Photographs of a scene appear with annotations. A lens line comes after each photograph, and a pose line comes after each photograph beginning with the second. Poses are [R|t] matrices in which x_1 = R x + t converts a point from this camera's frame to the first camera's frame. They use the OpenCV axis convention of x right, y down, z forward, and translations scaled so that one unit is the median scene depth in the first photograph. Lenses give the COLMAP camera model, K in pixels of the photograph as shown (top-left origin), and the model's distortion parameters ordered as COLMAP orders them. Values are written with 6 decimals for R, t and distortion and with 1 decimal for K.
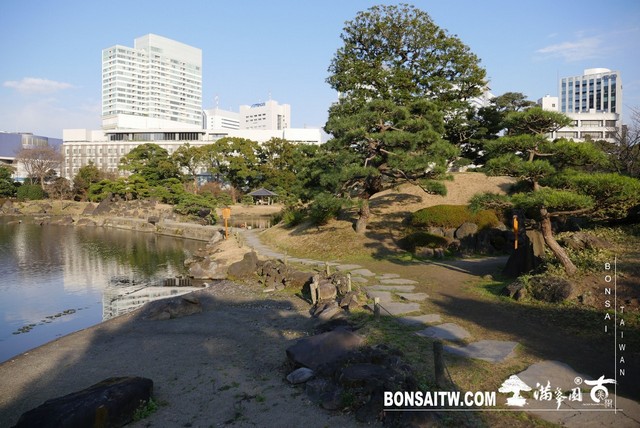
lens RADIAL K [[465.7, 0, 318.8], [0, 465.7, 208.9], [0, 0, 1]] dist [-0.017051, 0.002266]
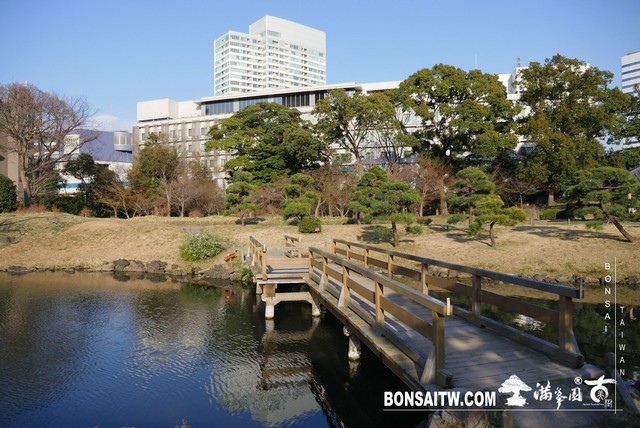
lens RADIAL K [[465.7, 0, 318.8], [0, 465.7, 208.9], [0, 0, 1]] dist [-0.017051, 0.002266]
pose [[0.971298, -0.013919, -0.237460, -0.077094], [0.007796, 0.999613, -0.026702, -0.003249], [0.237739, 0.024084, 0.971030, 0.213508]]
